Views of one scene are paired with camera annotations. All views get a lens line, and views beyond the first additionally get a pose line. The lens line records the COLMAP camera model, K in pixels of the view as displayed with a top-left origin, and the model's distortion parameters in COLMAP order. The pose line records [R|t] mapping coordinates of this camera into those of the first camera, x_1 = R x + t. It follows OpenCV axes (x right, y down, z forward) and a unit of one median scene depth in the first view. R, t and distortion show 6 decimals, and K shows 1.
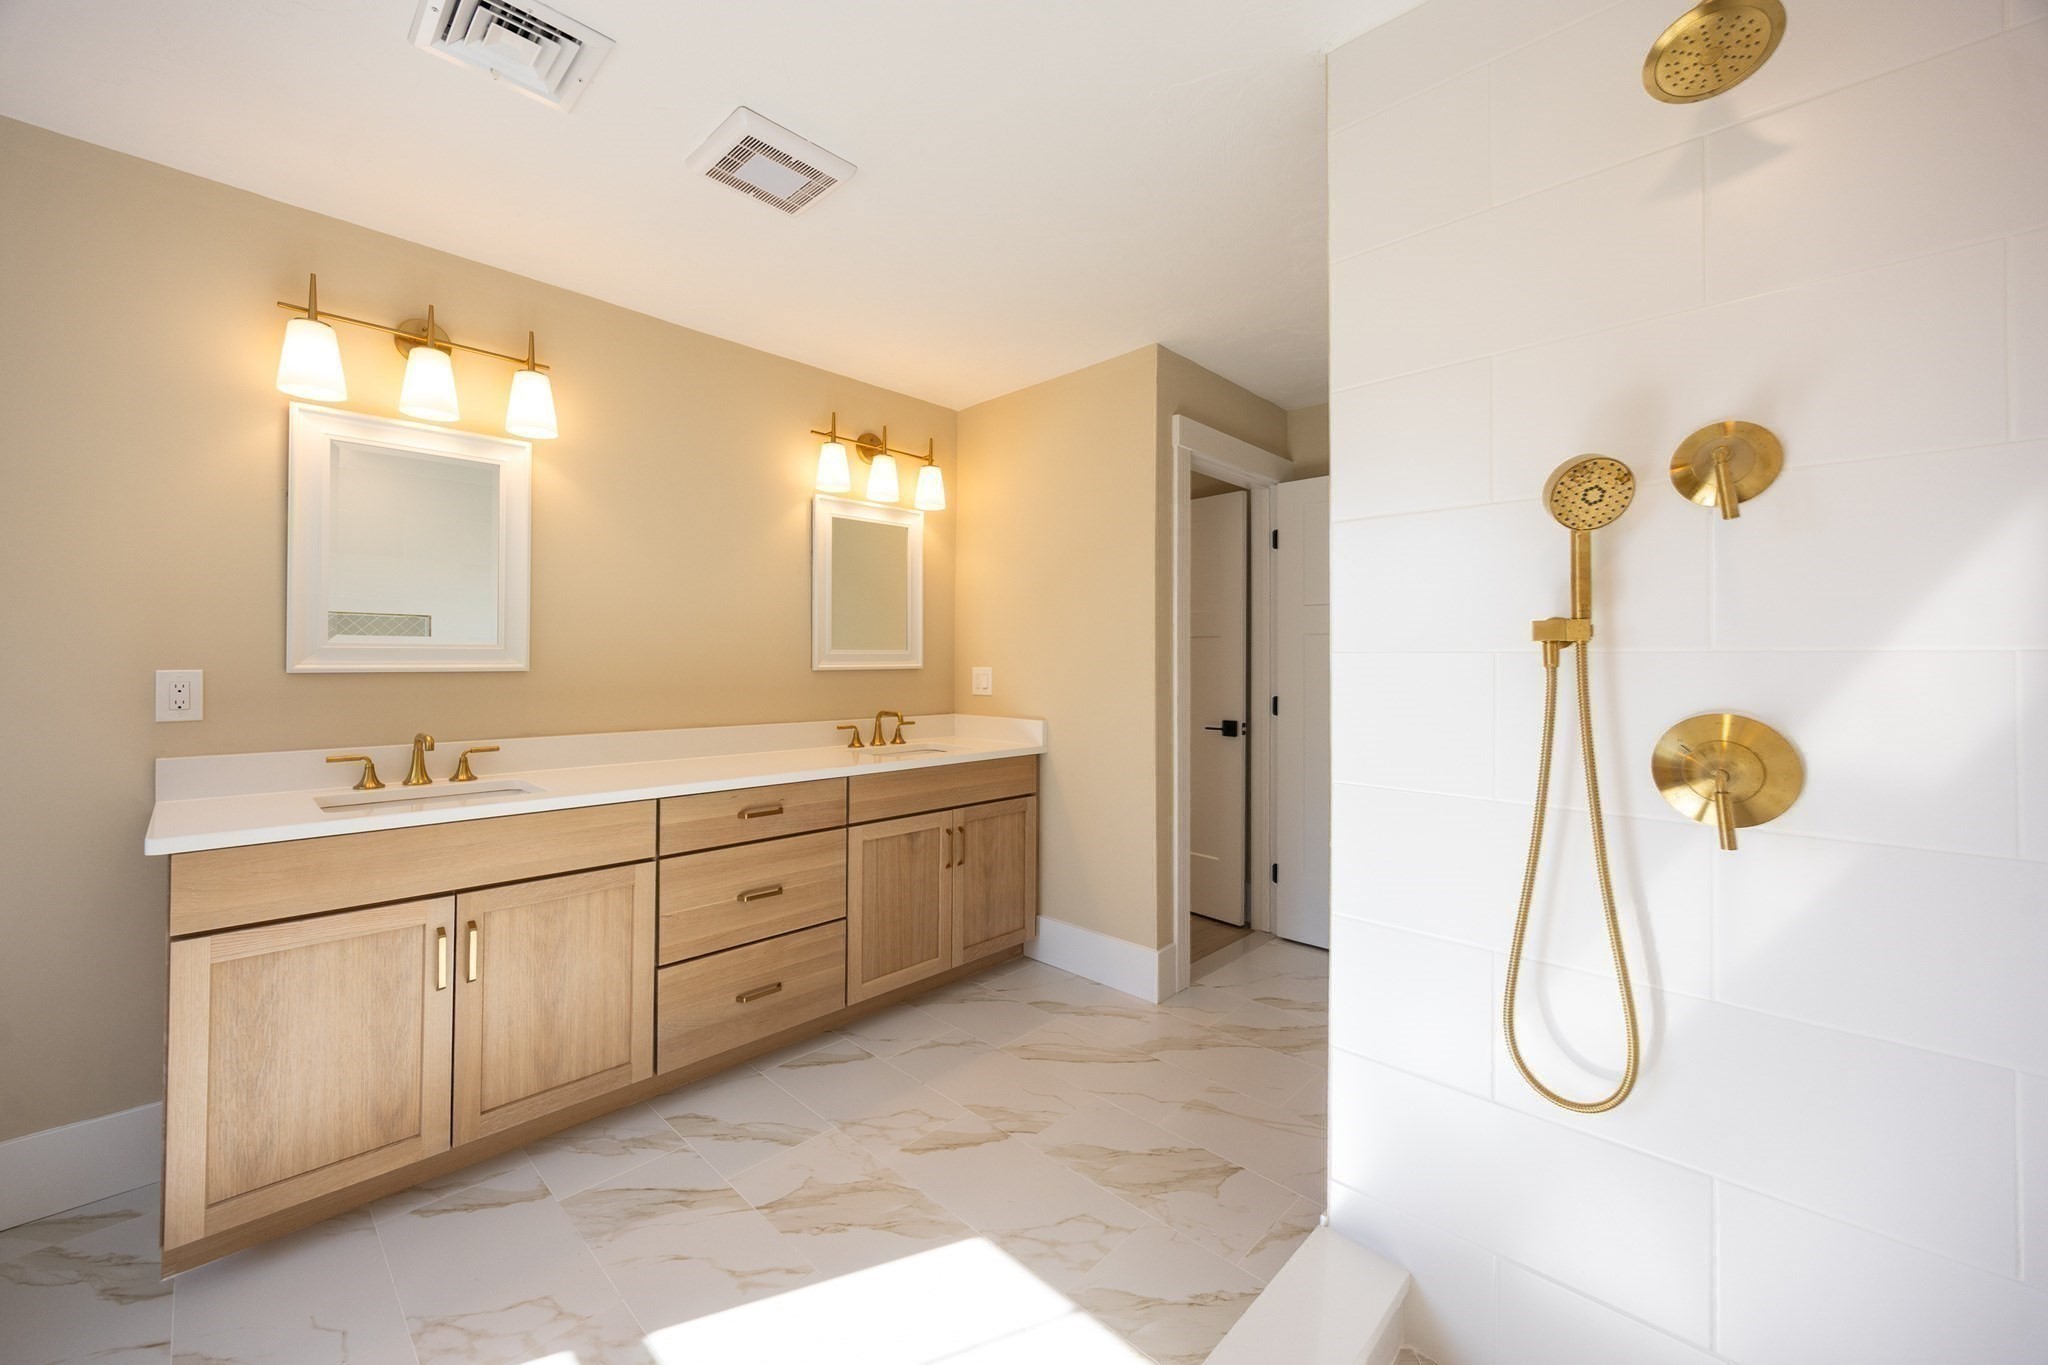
lens RADIAL K [[793.2, 0, 1027.2], [0, 793.2, 648.8], [0, 0, 1]] dist [0.000946, -0.000572]
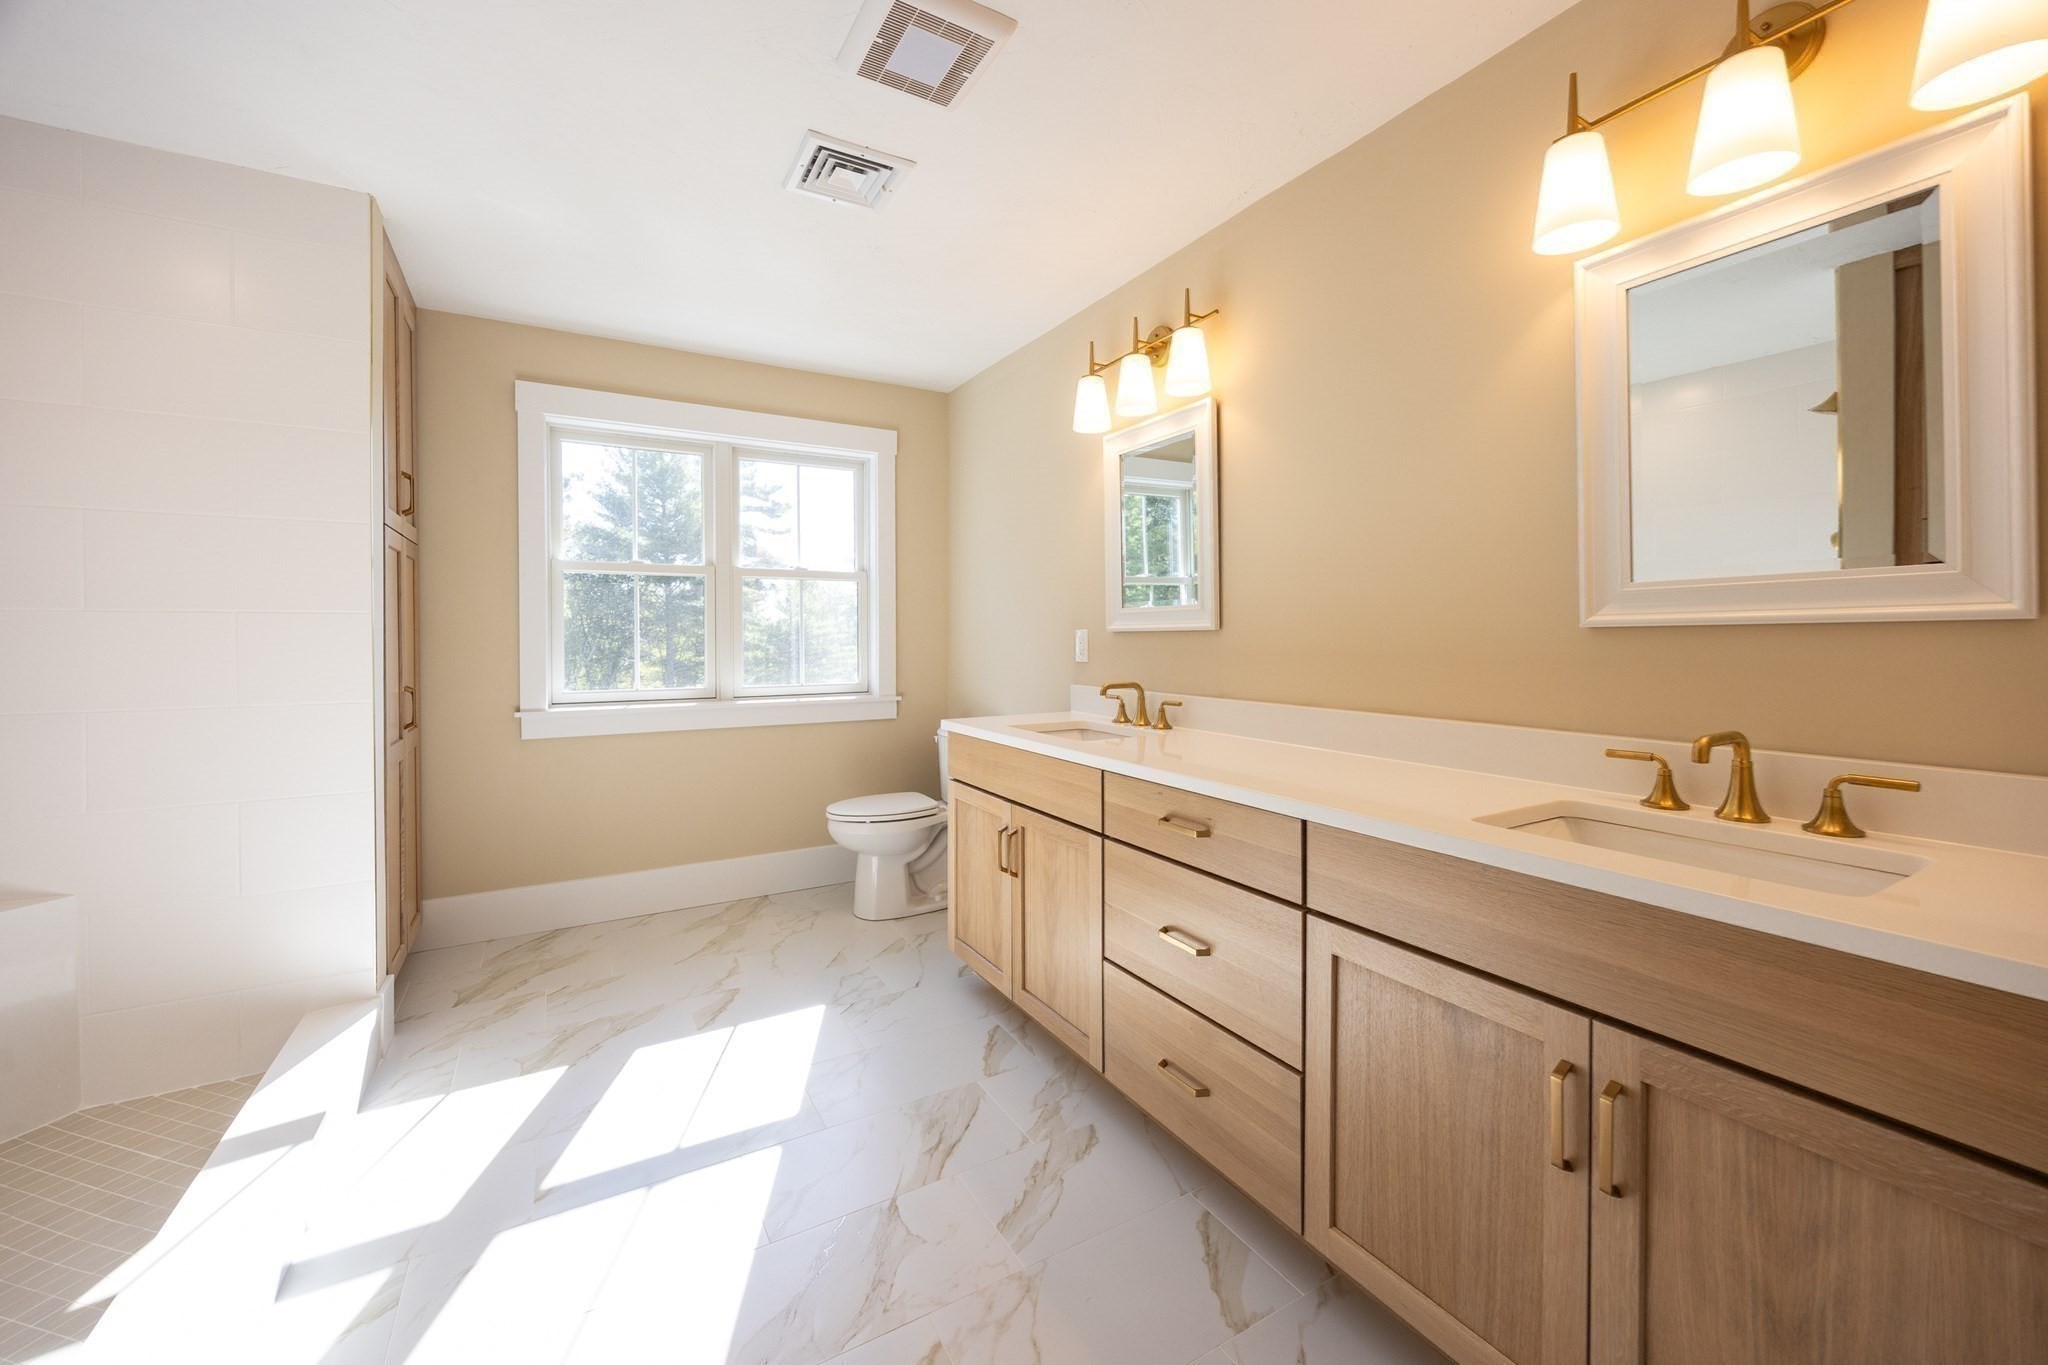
lens RADIAL K [[793.2, 0, 1021.8], [0, 793.2, 639.1], [0, 0, 1]] dist [0.000946, -0.000572]
pose [[-0.280500, -0.001588, -0.959853, 0.431882], [0.016317, 0.999846, -0.006422, 0.046684], [0.959715, -0.017463, -0.280431, 1.189963]]
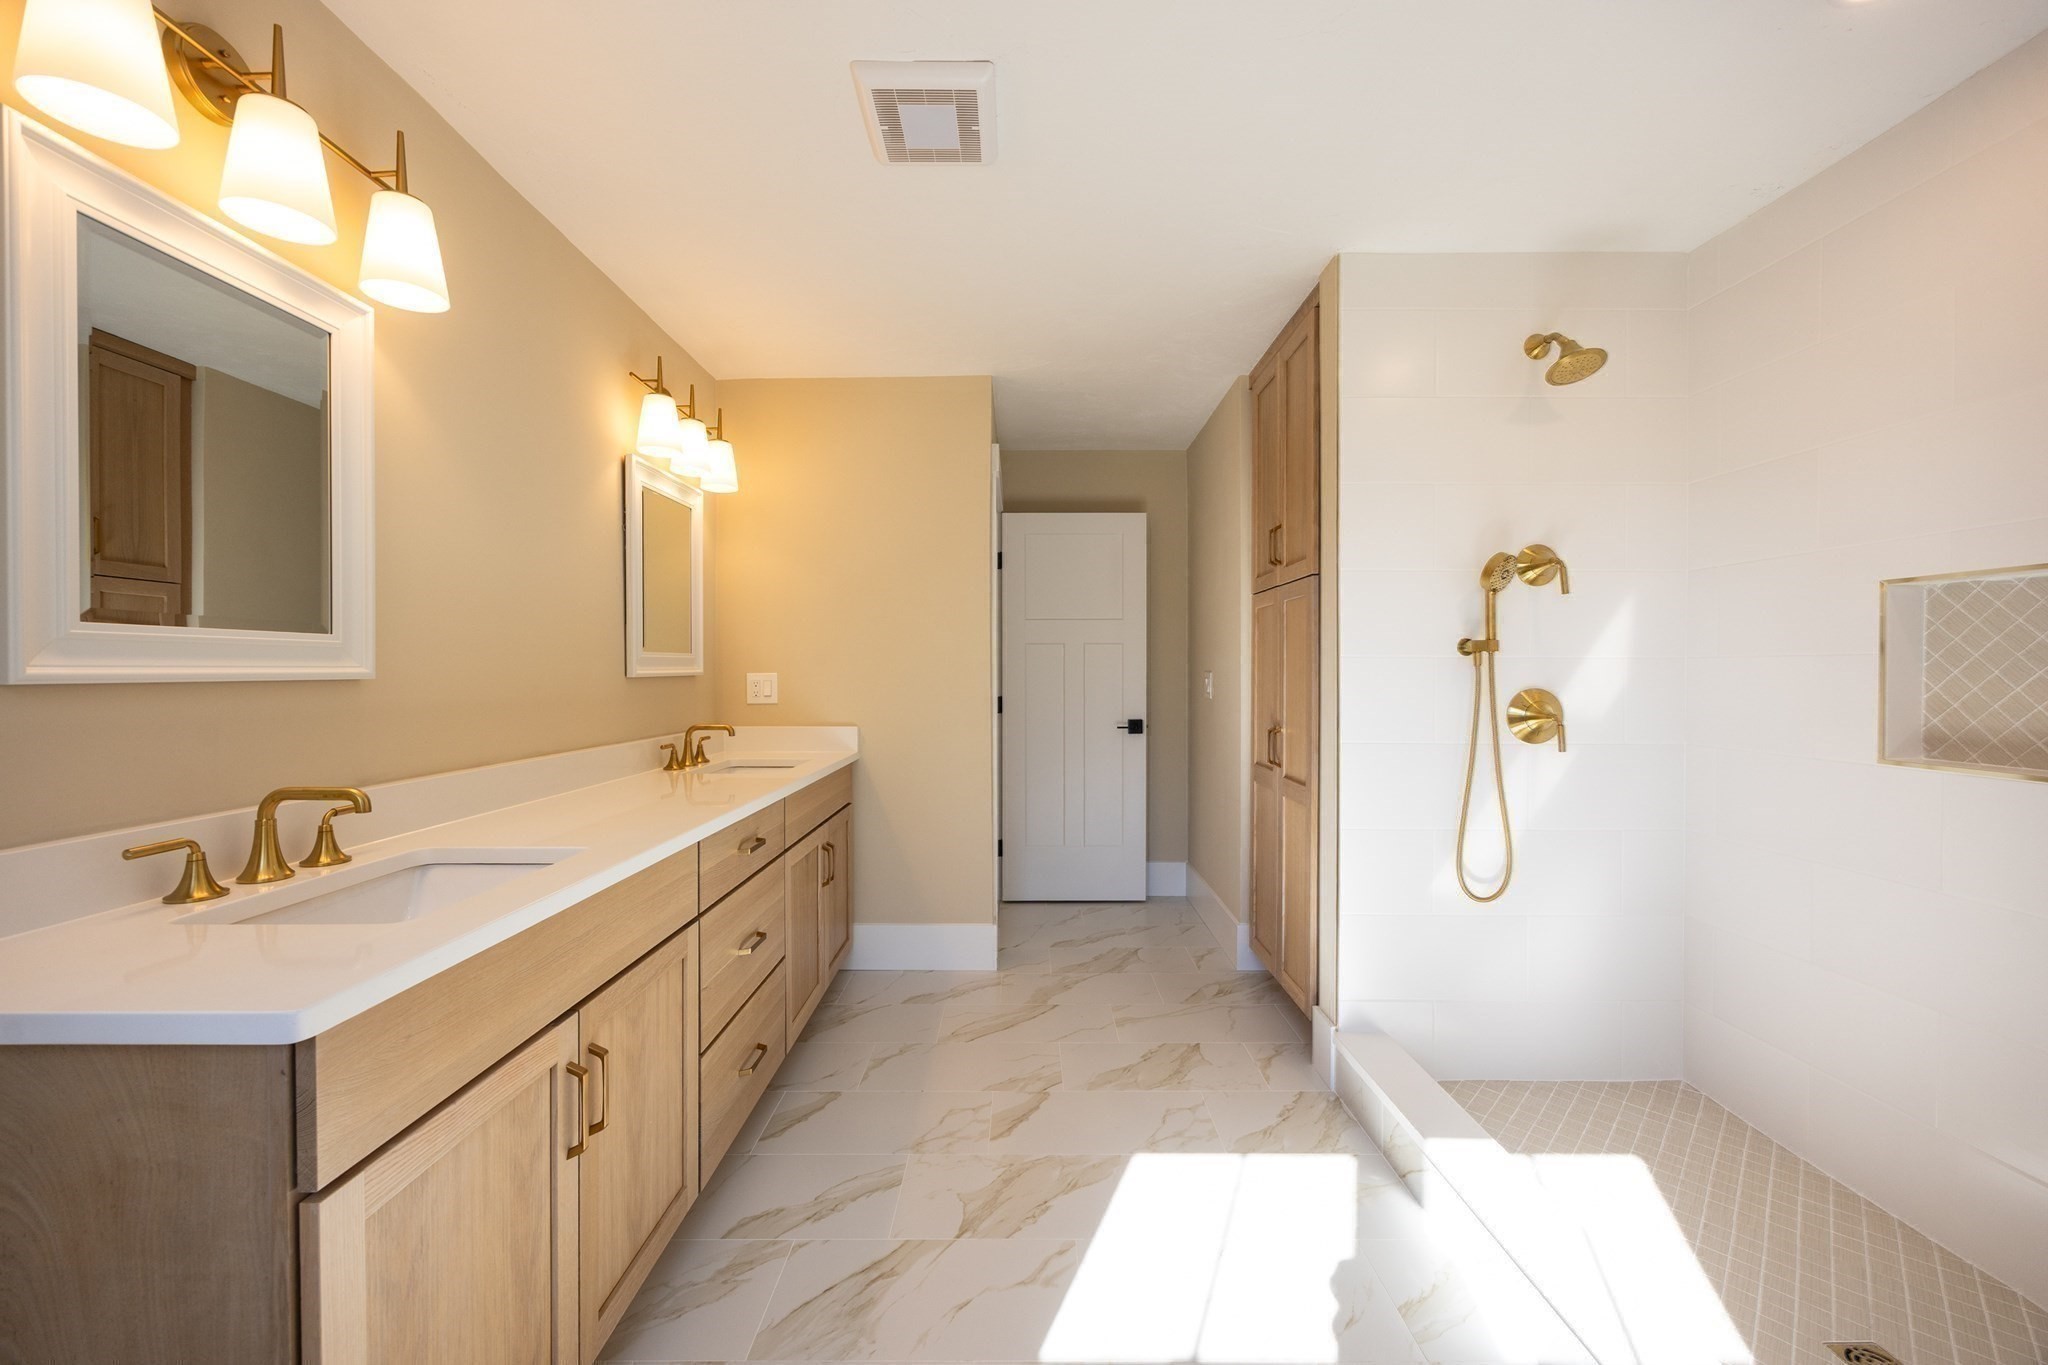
lens RADIAL K [[793.2, 0, 1024.1], [0, 793.2, 678.2], [0, 0, 1]] dist [0.000946, -0.000572]
pose [[0.723495, -0.010267, 0.690254, -0.783408], [-0.007871, 0.999702, 0.023120, 0.009460], [-0.690285, -0.022160, 0.723198, 0.227211]]
